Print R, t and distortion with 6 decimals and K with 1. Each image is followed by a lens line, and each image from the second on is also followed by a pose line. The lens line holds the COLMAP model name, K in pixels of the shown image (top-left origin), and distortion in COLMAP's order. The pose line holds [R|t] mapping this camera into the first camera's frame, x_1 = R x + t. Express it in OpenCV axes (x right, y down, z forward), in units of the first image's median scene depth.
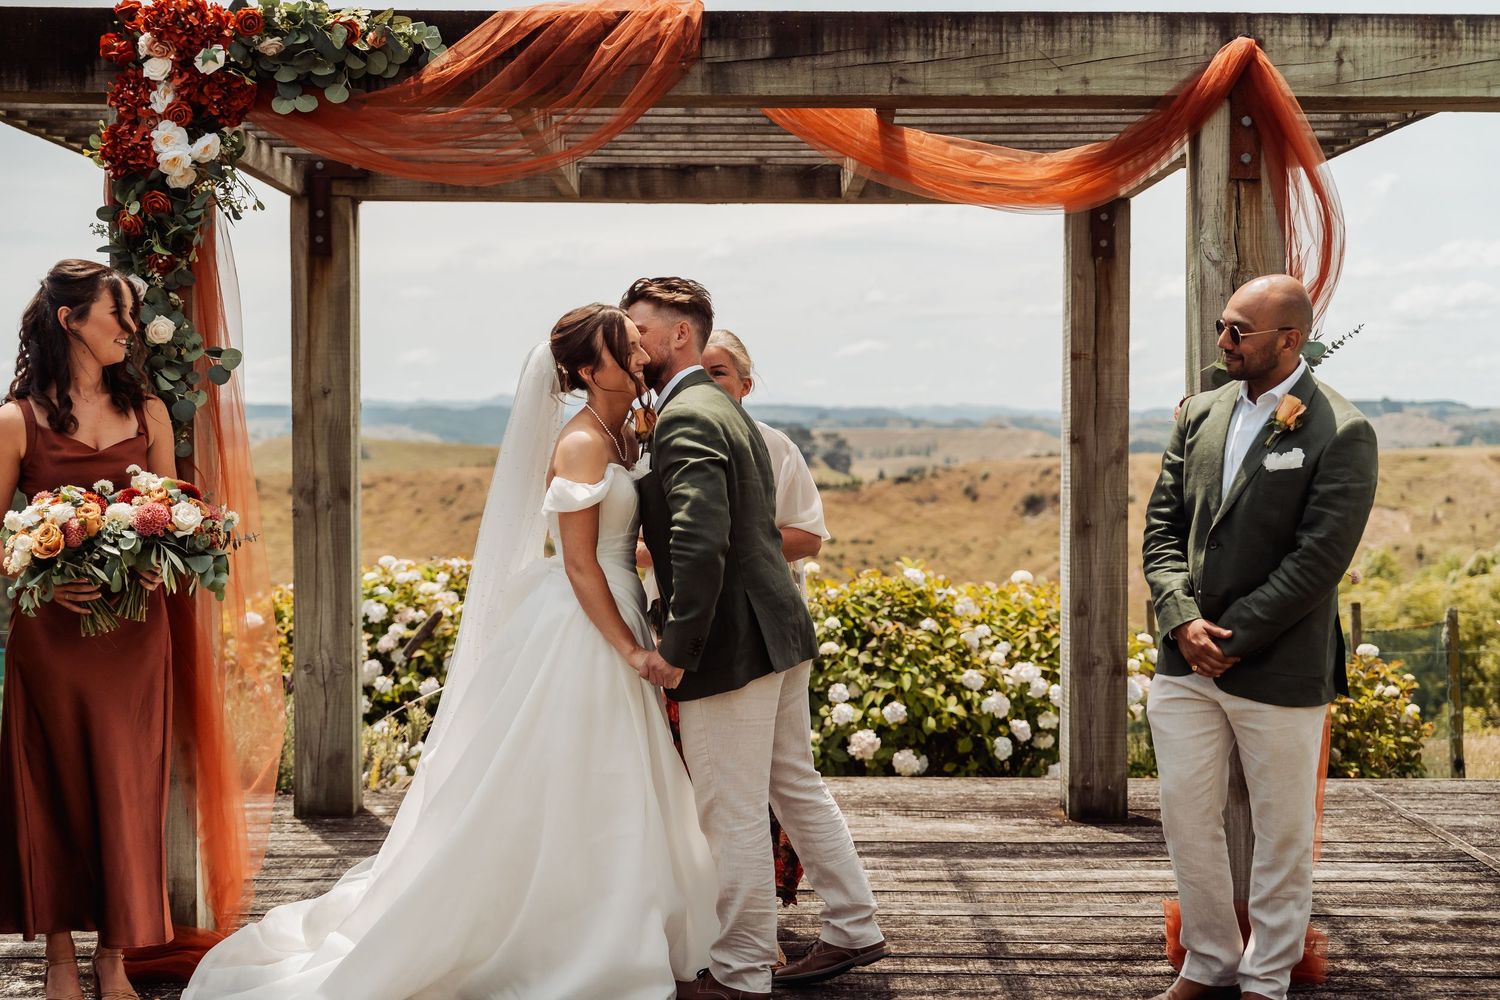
lens RADIAL K [[2126.6, 0, 741.4], [0, 2126.6, 490.6], [0, 0, 1]] dist [0.019375, 0.000000]
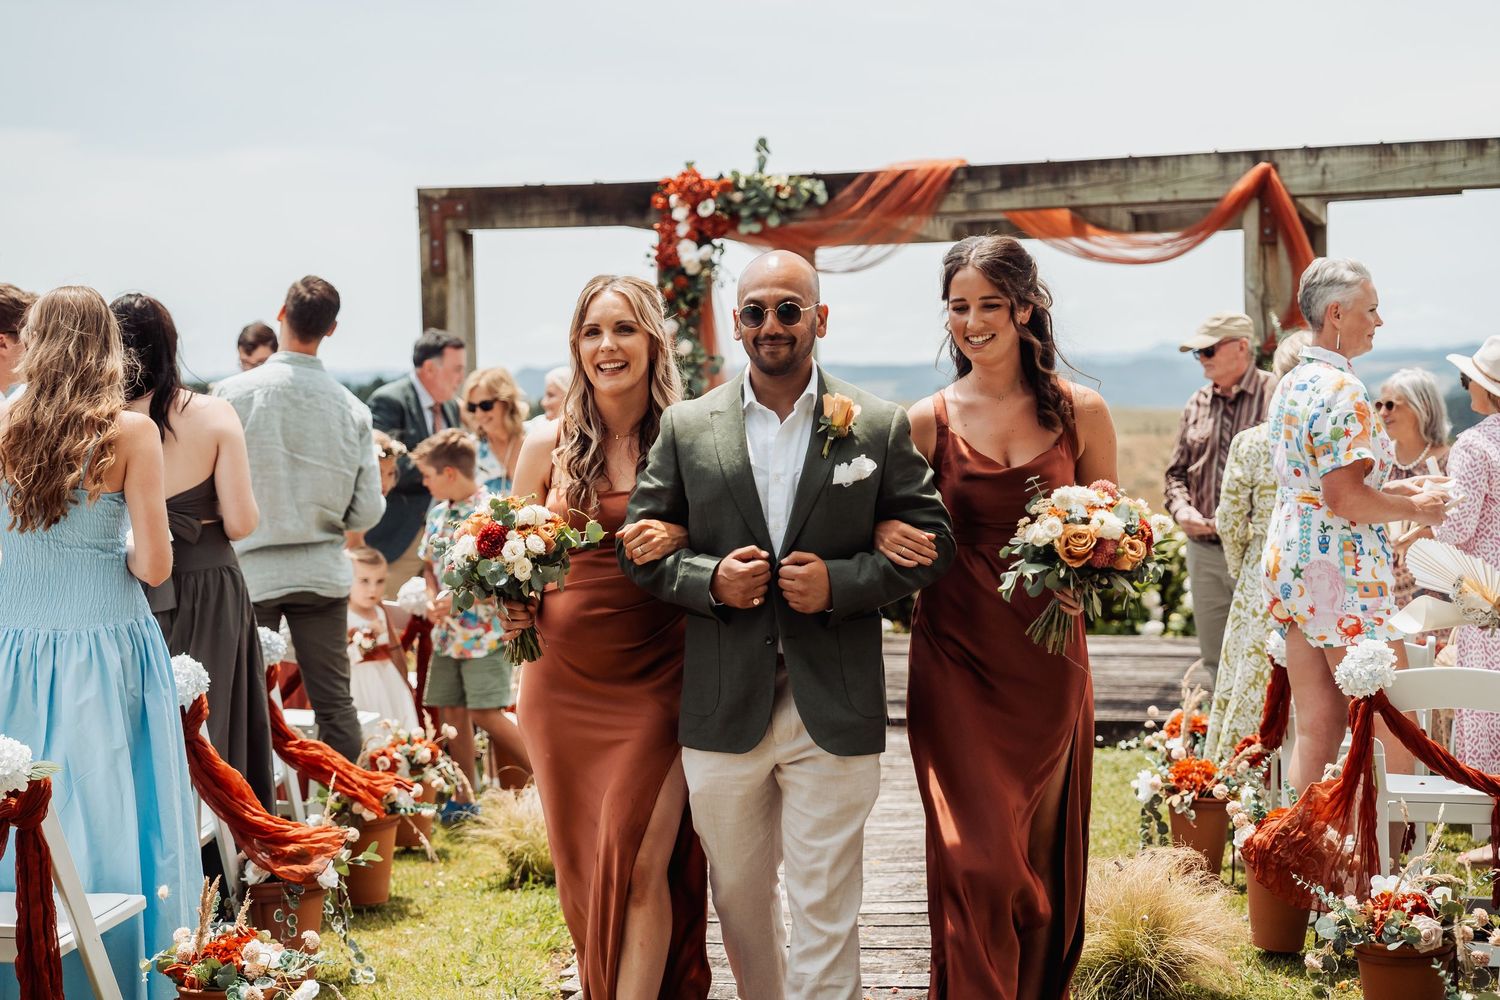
lens RADIAL K [[2681.6, 0, 713.8], [0, 2681.6, 497.0], [0, 0, 1]] dist [0.261936, 0.000000]
pose [[0.960812, -0.013576, -0.276870, 0.416386], [0.016982, 0.999807, 0.009909, 0.035322], [0.276682, -0.014223, 0.960856, -1.306597]]
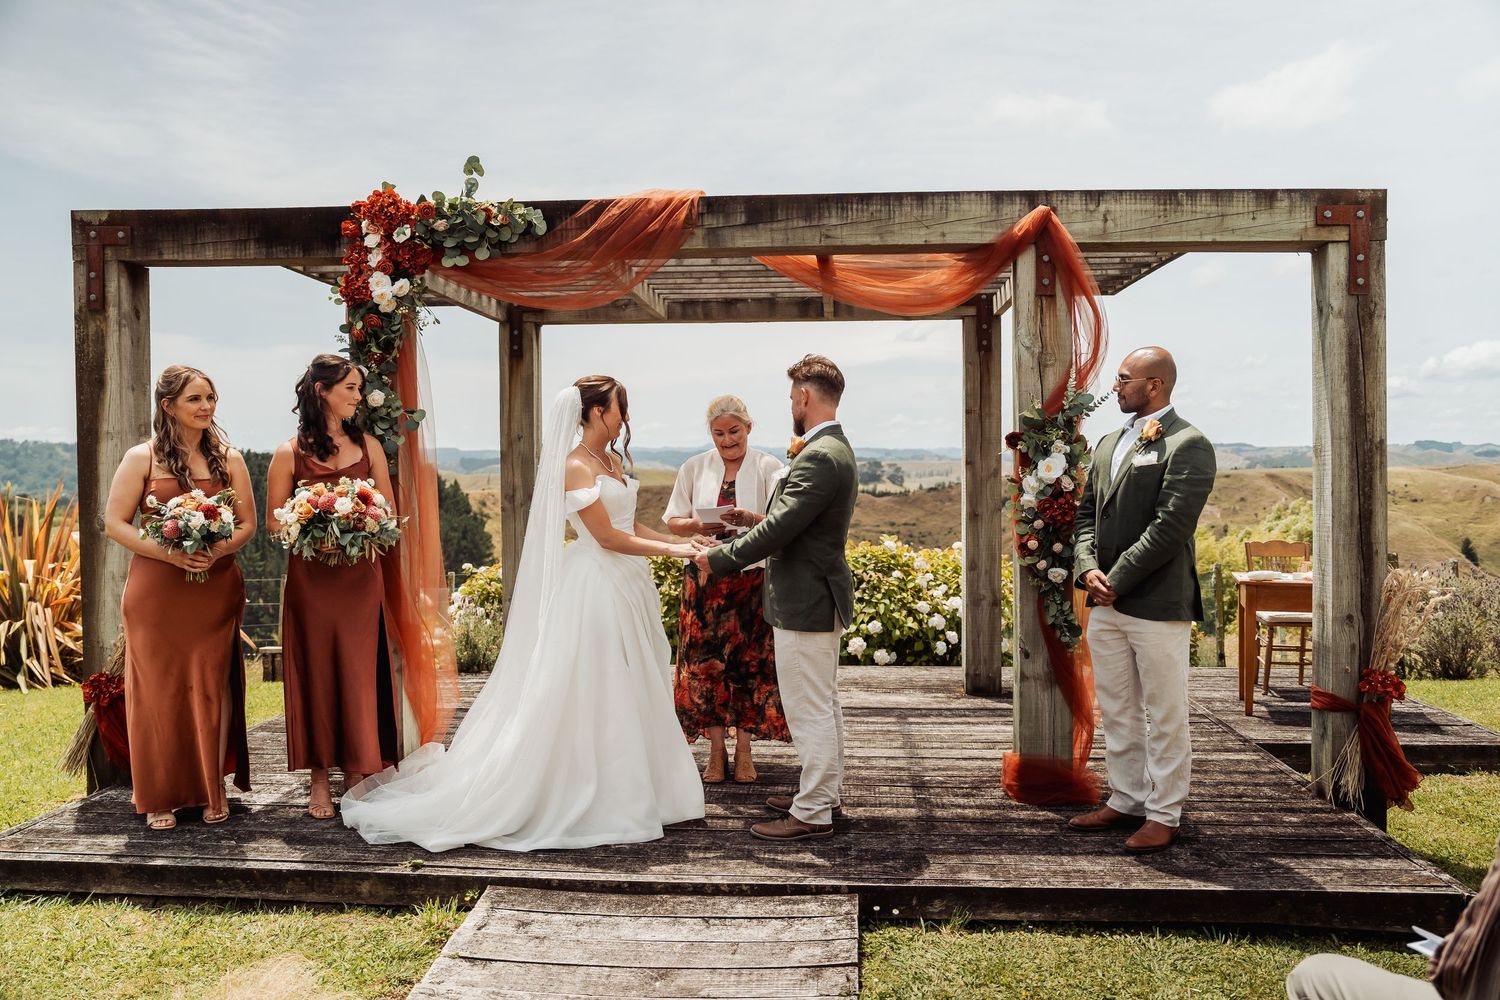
lens RADIAL K [[1180.1, 0, 744.3], [0, 1180.1, 491.0], [0, 0, 1]] dist [-0.080450, 0.090651]
pose [[0.996450, -0.004836, -0.084048, 0.086252], [0.004448, 0.999979, -0.004796, 0.002085], [0.084069, 0.004405, 0.996450, 0.117105]]
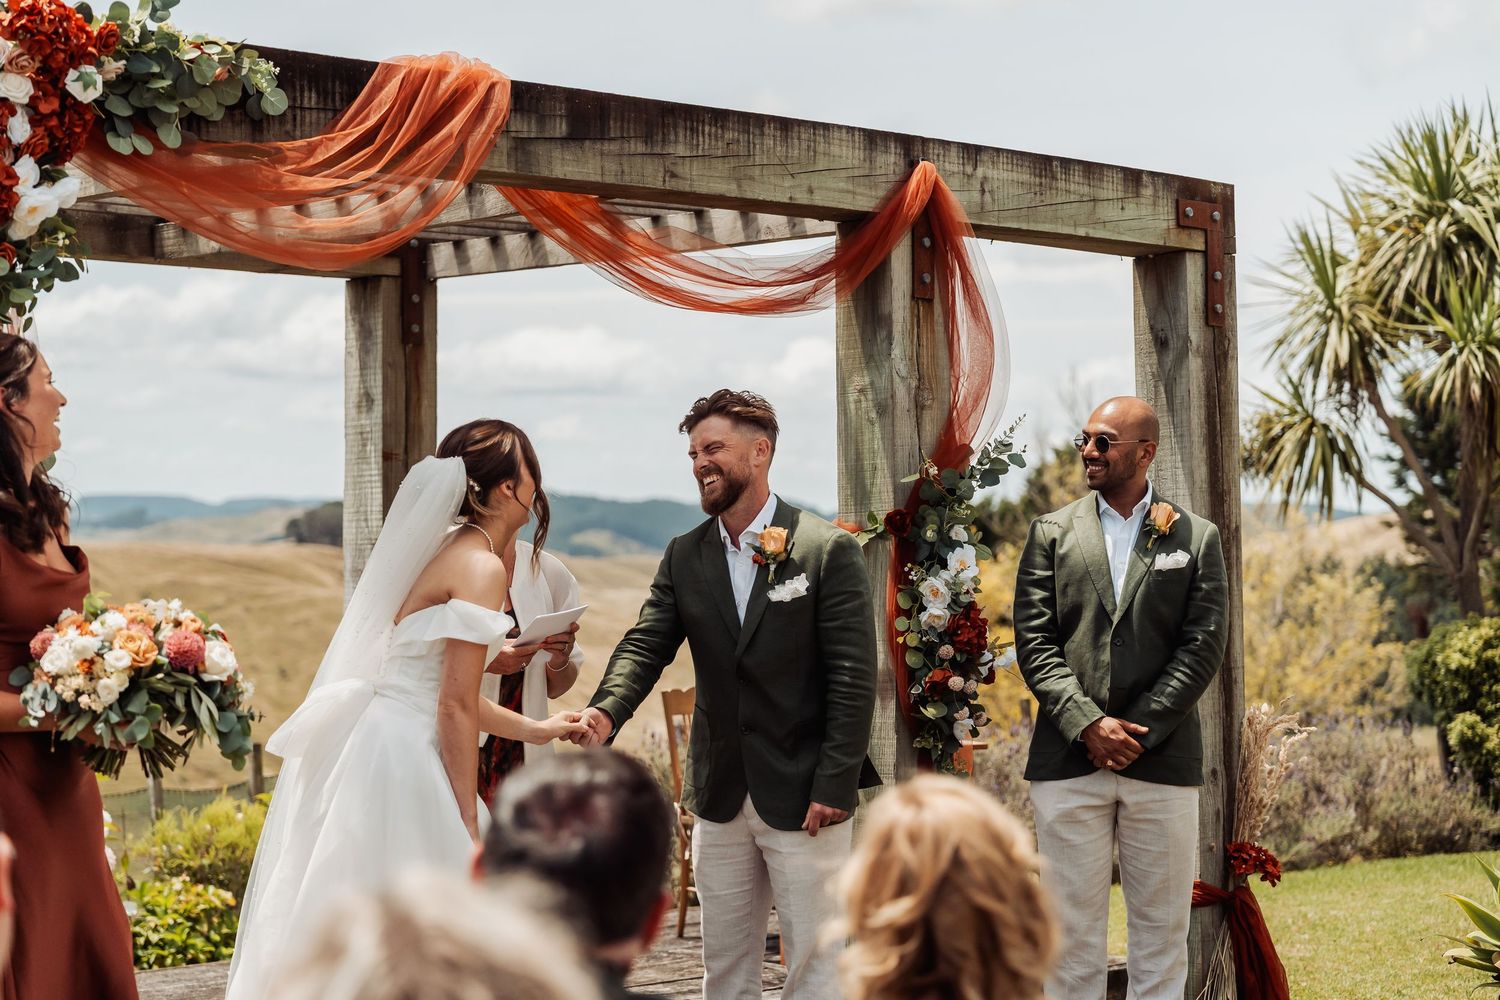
lens RADIAL K [[2975.9, 0, 755.1], [0, 2975.9, 498.9], [0, 0, 1]] dist [0.079388, 0.000000]
pose [[0.727700, 0.007998, 0.685848, -0.800993], [0.018806, 0.999323, -0.031607, -0.006502], [-0.685637, 0.035899, 0.727058, 0.019674]]
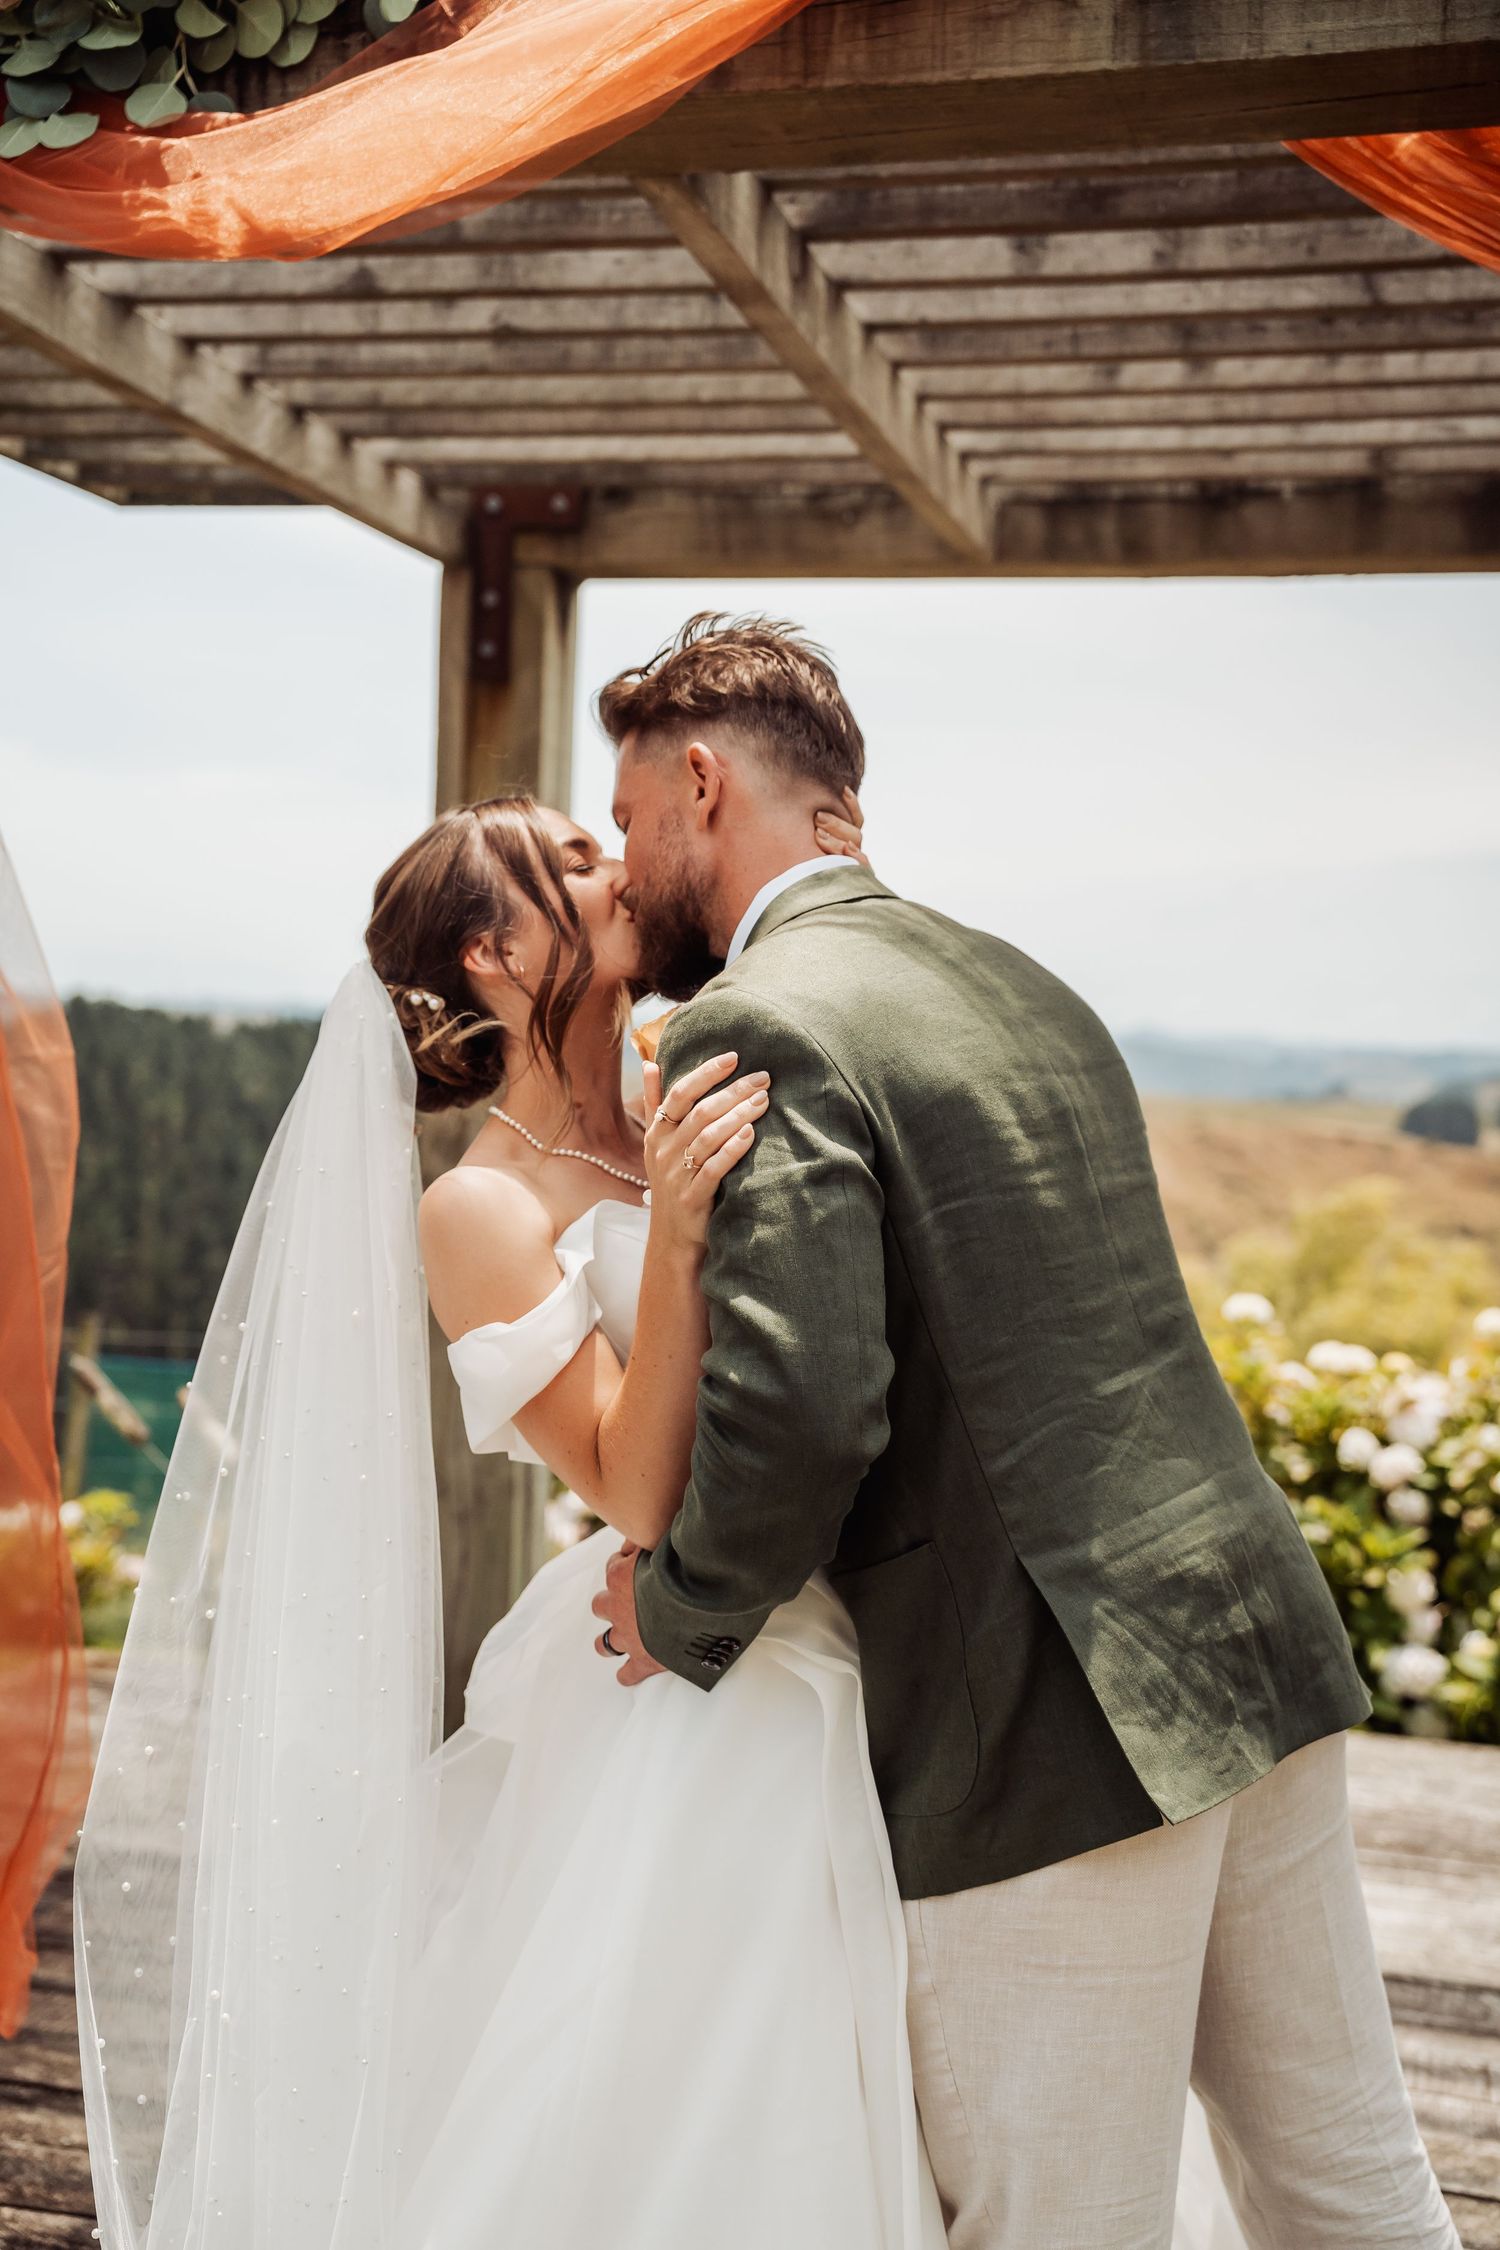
lens RADIAL K [[2685.1, 0, 740.9], [0, 2685.1, 1130.5], [0, 0, 1]] dist [0.095348, 0.000000]
pose [[0.965195, 0.044376, -0.257741, 0.046305], [-0.045943, 0.998944, -0.000056, -0.007349], [0.257466, 0.011895, 0.966214, 0.548456]]
